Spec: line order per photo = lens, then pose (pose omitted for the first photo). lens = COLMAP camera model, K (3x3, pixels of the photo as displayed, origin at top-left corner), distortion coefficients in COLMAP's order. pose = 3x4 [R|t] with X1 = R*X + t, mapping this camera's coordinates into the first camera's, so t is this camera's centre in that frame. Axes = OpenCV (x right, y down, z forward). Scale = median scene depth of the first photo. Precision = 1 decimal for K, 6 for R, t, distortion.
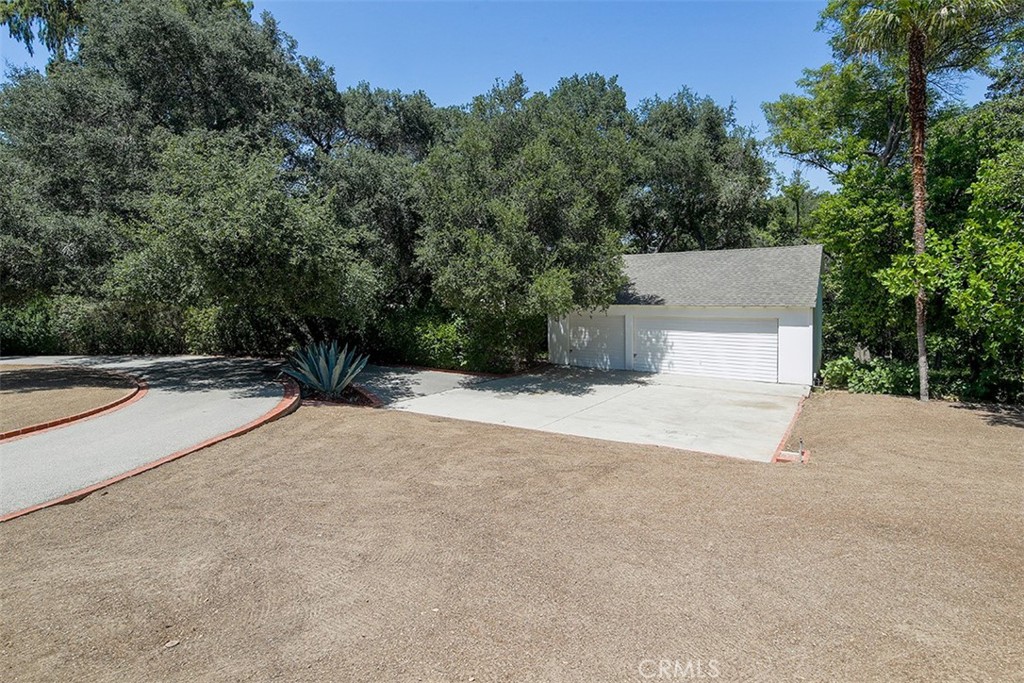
lens RADIAL K [[499.8, 0, 514.4], [0, 499.8, 342.2], [0, 0, 1]] dist [0.002459, 0.000995]
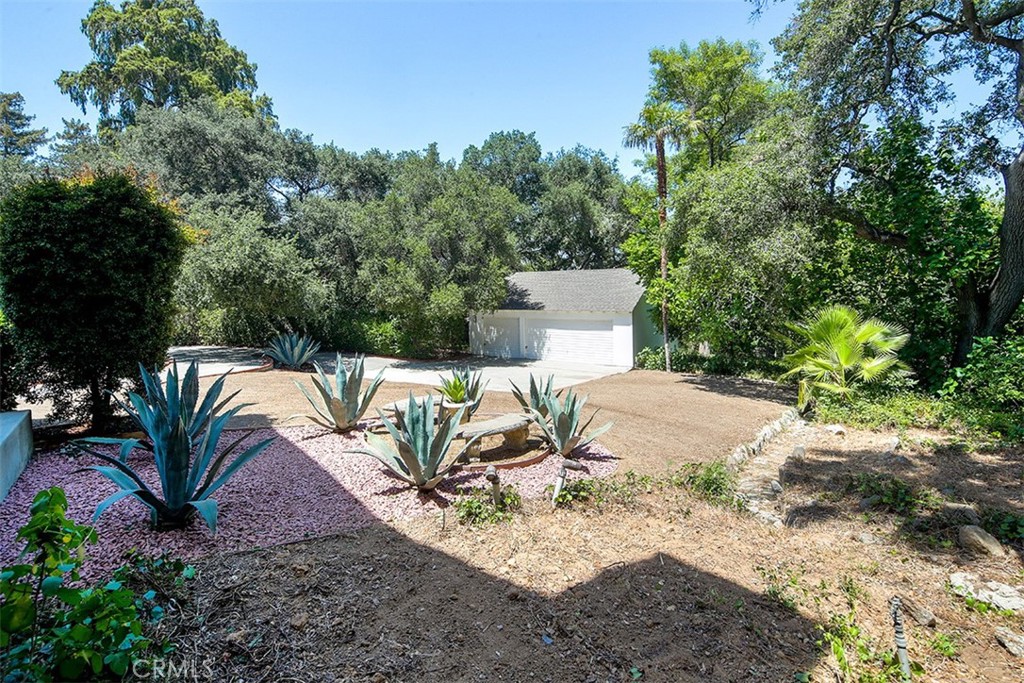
lens RADIAL K [[499.8, 0, 509.7], [0, 499.8, 339.9], [0, 0, 1]] dist [0.002459, 0.000995]
pose [[0.999717, 0.007176, -0.022692, 0.256081], [-0.007529, 0.999851, -0.015510, 0.031702], [0.022577, 0.015677, 0.999622, -0.401131]]
